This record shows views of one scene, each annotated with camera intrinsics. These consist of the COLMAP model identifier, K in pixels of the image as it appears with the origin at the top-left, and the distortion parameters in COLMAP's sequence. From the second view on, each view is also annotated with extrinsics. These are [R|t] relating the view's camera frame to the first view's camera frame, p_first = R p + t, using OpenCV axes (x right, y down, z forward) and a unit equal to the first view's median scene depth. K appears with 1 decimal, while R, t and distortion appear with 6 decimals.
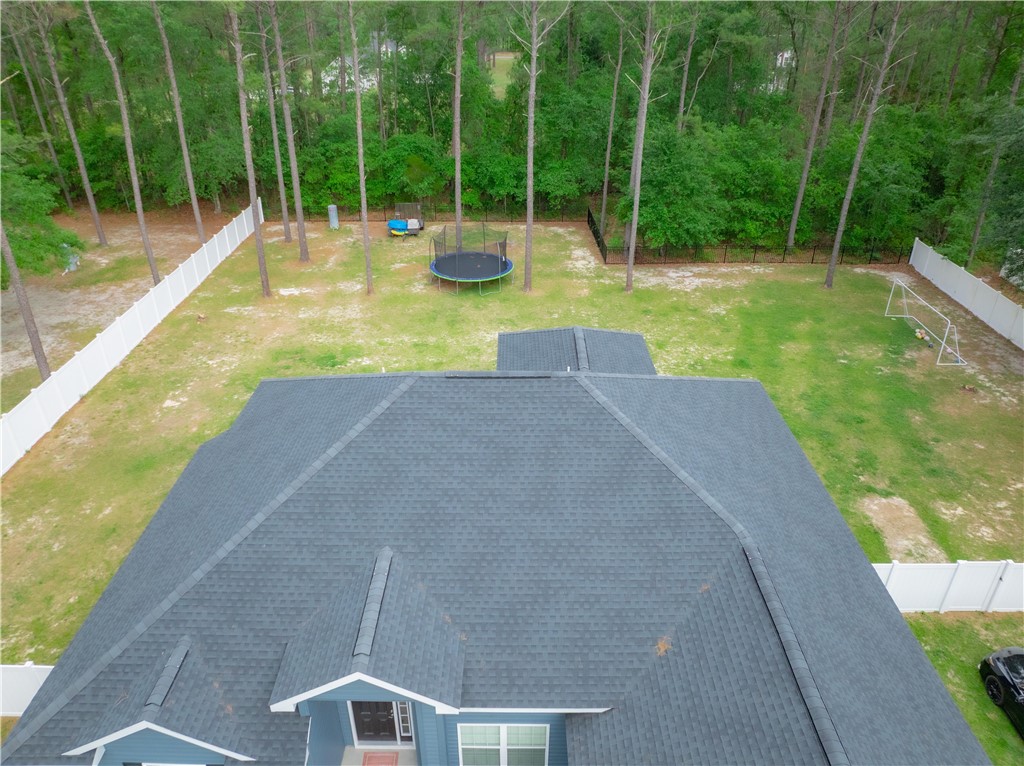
lens RADIAL K [[713.7, 0, 512.0], [0, 713.7, 383.0], [0, 0, 1]] dist [-0.044796, -0.000599]
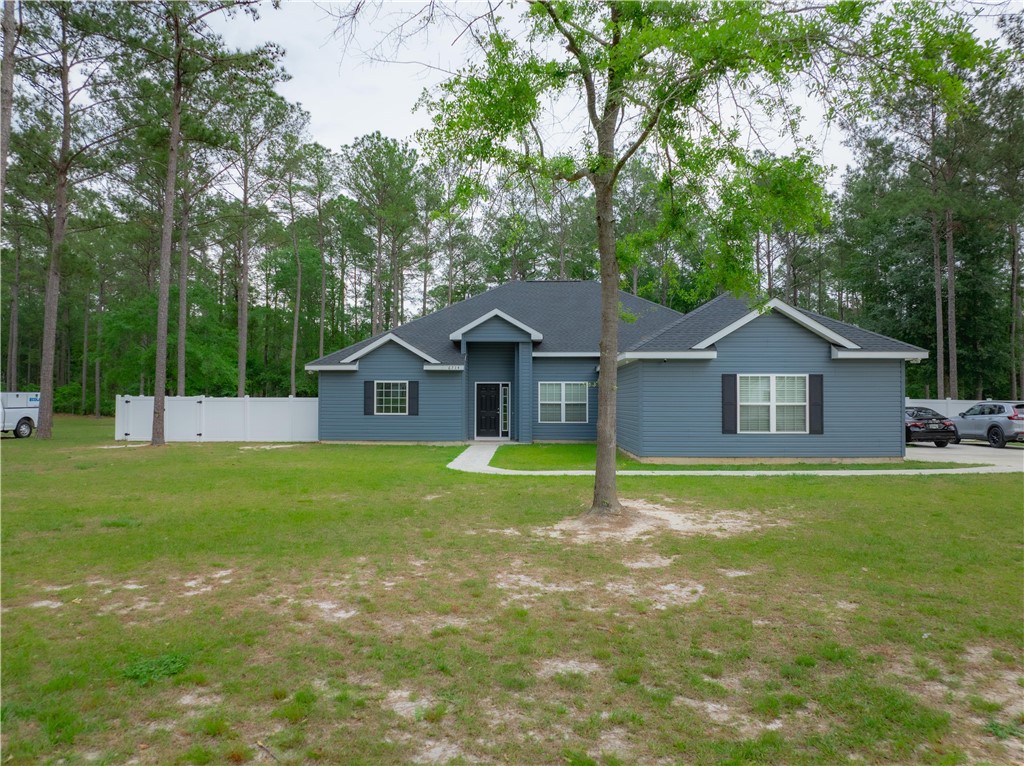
lens RADIAL K [[713.7, 0, 512.0], [0, 713.7, 383.0], [0, 0, 1]] dist [-0.044796, -0.000599]
pose [[0.999623, -0.002783, -0.027300, -0.031654], [-0.011434, 0.862125, -0.506566, 0.477223], [0.024946, 0.506687, 0.861769, -0.206969]]
